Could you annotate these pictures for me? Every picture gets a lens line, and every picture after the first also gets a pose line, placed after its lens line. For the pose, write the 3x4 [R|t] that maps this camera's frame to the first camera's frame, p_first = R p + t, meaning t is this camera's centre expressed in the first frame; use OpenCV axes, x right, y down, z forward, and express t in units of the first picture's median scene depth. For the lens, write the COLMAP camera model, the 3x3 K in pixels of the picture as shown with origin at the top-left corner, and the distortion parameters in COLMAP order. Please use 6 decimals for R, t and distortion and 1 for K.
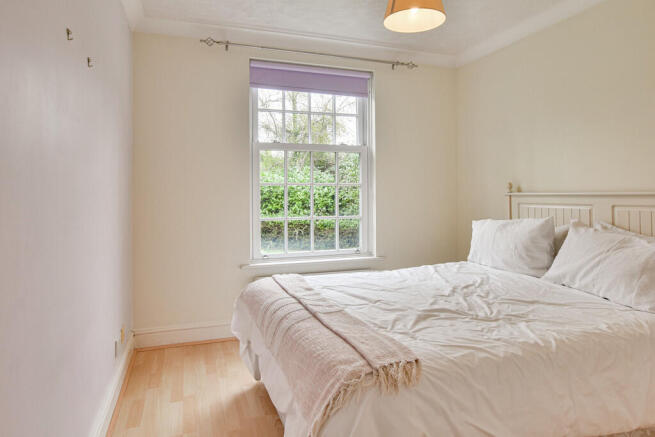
lens RADIAL K [[414.1, 0, 325.9], [0, 414.1, 207.6], [0, 0, 1]] dist [-0.005751, 0.004648]
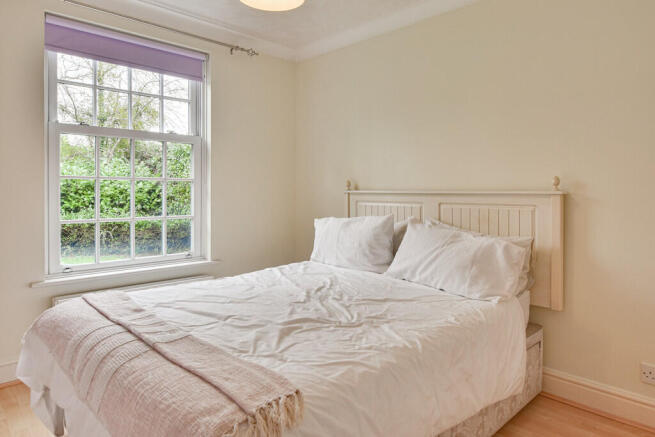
lens RADIAL K [[419.8, 0, 328.1], [0, 419.8, 200.4], [0, 0, 1]] dist [-0.005666, 0.002701]
pose [[0.910074, -0.000183, 0.414446, -0.038347], [0.004316, 0.999950, -0.009036, -0.003977], [-0.414424, 0.010012, 0.910029, 0.106796]]
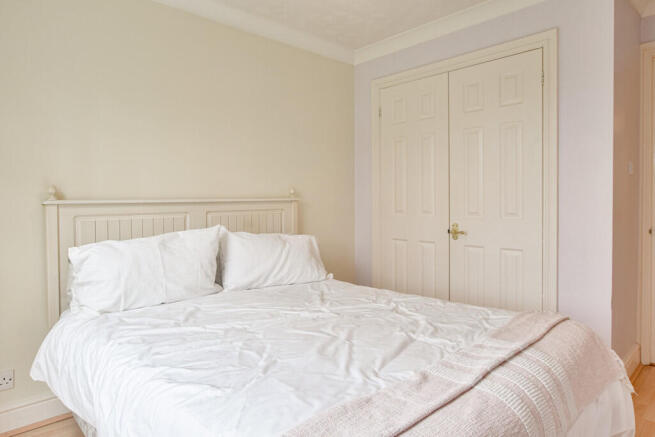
lens RADIAL K [[414.1, 0, 325.9], [0, 414.1, 207.6], [0, 0, 1]] dist [-0.005751, 0.004648]
pose [[-0.414587, -0.009607, 0.909959, -0.421409], [0.041930, 0.998681, 0.029648, -0.036103], [-0.909043, 0.050446, -0.413637, 1.185010]]
